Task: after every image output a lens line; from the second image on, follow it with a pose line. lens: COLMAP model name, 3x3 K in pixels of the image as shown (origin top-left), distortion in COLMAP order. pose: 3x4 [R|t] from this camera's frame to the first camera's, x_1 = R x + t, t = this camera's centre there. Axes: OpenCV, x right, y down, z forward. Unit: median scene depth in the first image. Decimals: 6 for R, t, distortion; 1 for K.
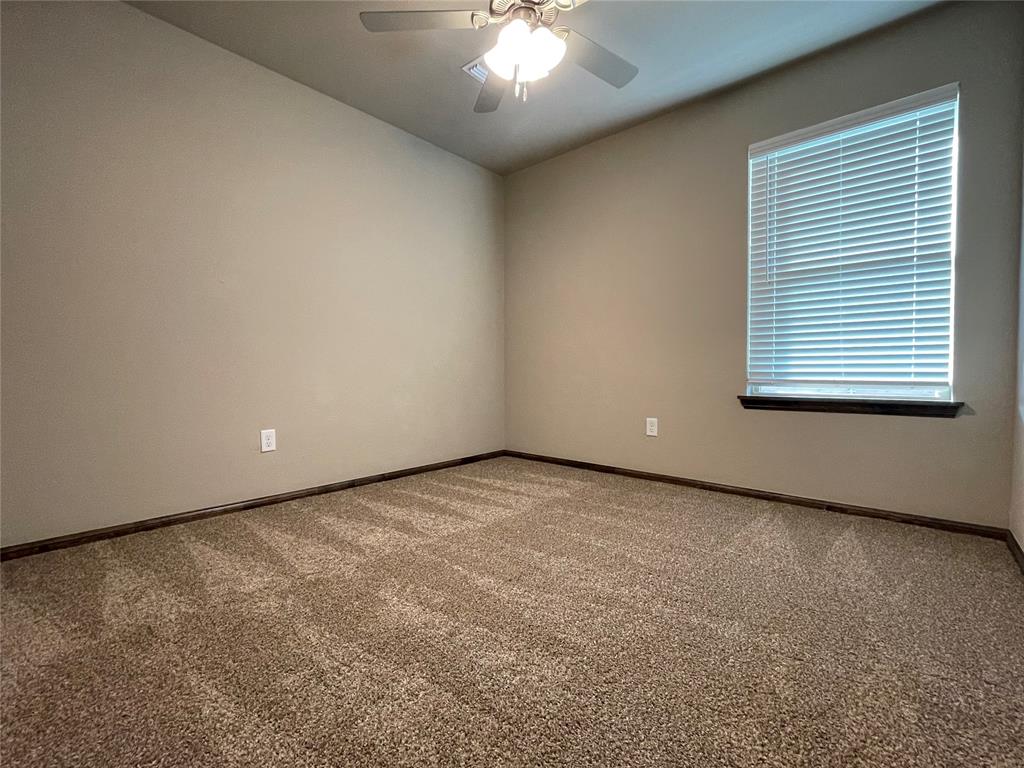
lens RADIAL K [[455.1, 0, 515.7], [0, 455.1, 382.0], [0, 0, 1]] dist [-0.001188, 0.000192]
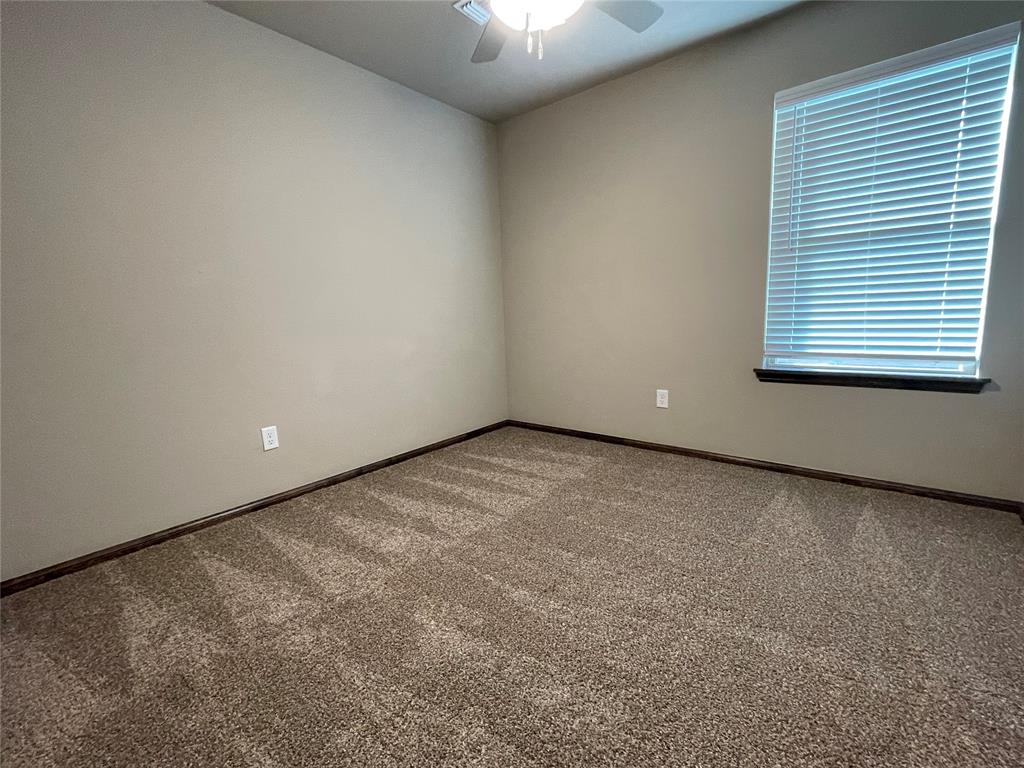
lens RADIAL K [[455.1, 0, 515.7], [0, 455.1, 382.0], [0, 0, 1]] dist [-0.001188, 0.000192]
pose [[0.998635, -0.040663, 0.032778, -0.069400], [0.036080, 0.990858, 0.129992, -0.111516], [-0.037764, -0.128632, 0.990973, 0.064369]]
